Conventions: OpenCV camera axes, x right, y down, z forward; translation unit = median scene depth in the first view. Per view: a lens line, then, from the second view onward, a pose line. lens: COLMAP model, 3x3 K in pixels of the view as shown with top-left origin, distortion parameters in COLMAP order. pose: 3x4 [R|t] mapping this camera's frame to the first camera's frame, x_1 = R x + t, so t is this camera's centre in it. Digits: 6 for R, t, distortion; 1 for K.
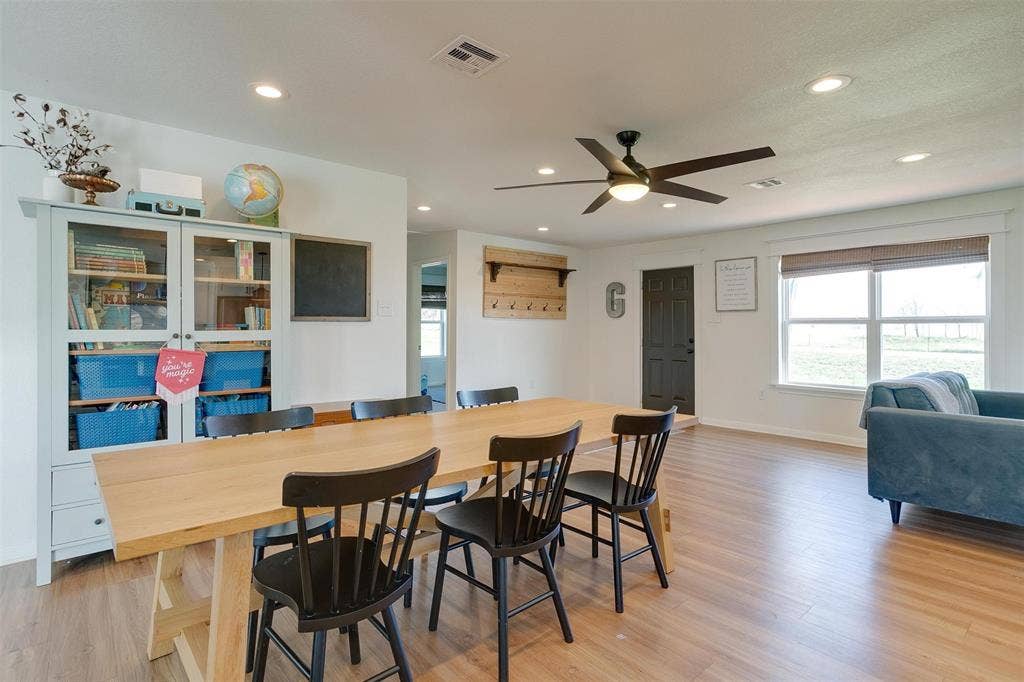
lens RADIAL K [[522.4, 0, 510.8], [0, 522.4, 324.8], [0, 0, 1]] dist [-0.029556, 0.010827]
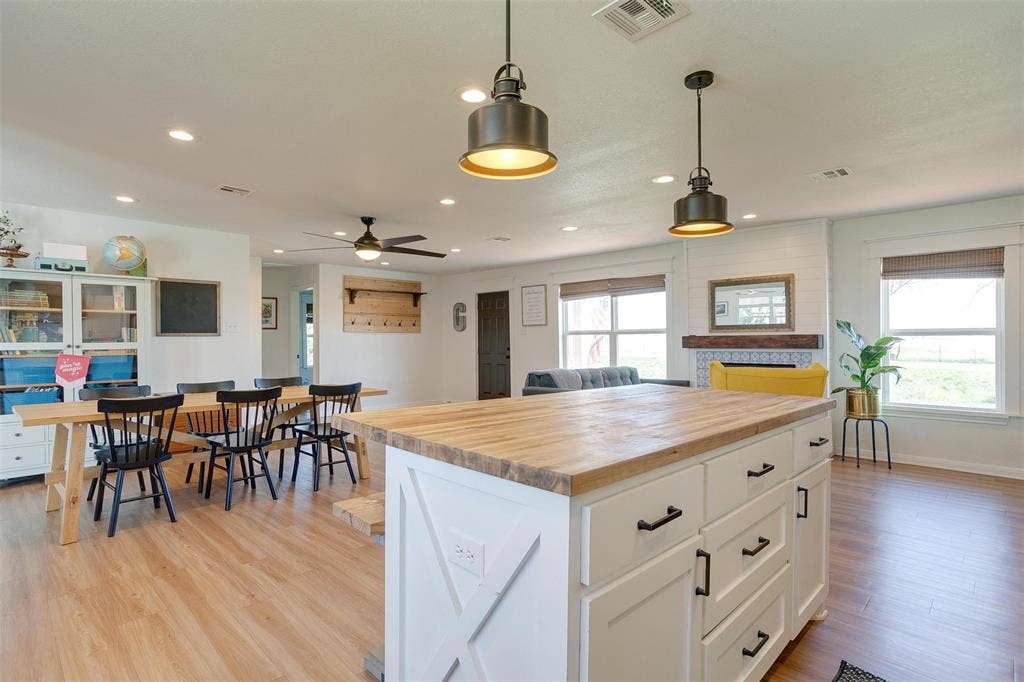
lens RADIAL K [[522.4, 0, 518.5], [0, 522.4, 338.4], [0, 0, 1]] dist [-0.029556, 0.010827]
pose [[0.996019, -0.009338, 0.088652, 0.537139], [0.009080, 0.999953, 0.003315, 0.004198], [-0.088678, -0.002497, 0.996057, -0.638582]]
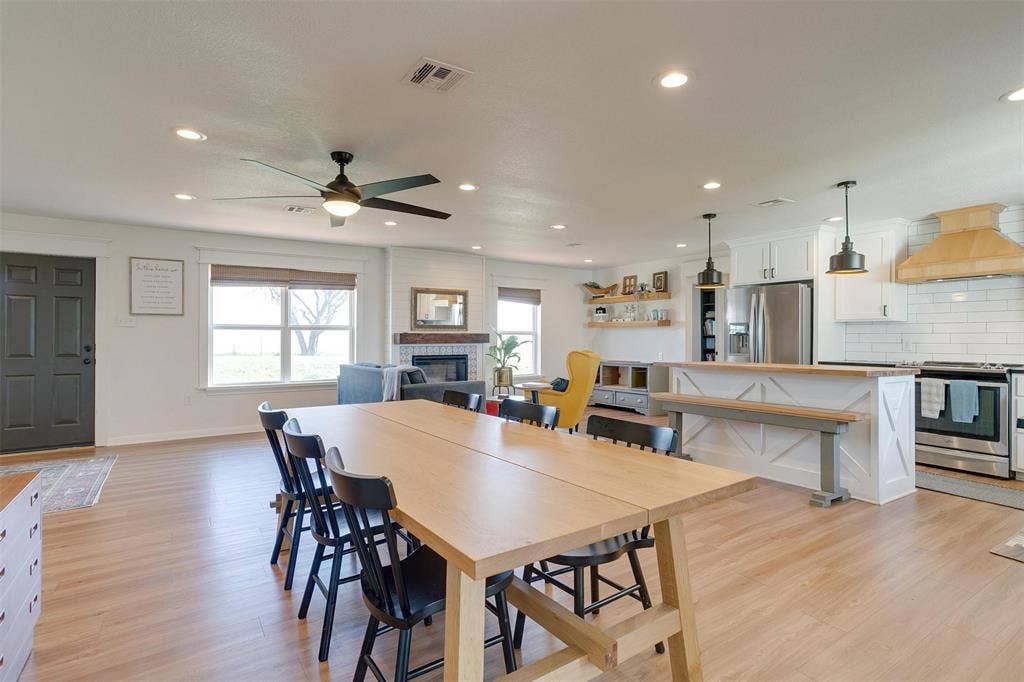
lens RADIAL K [[505.3, 0, 512.8], [0, 505.3, 335.5], [0, 0, 1]] dist [-0.017045, 0.000683]
pose [[0.121692, -0.004961, 0.992556, -0.749174], [-0.008063, 0.999950, 0.005986, -0.000215], [-0.992535, -0.008732, 0.121646, 0.496833]]
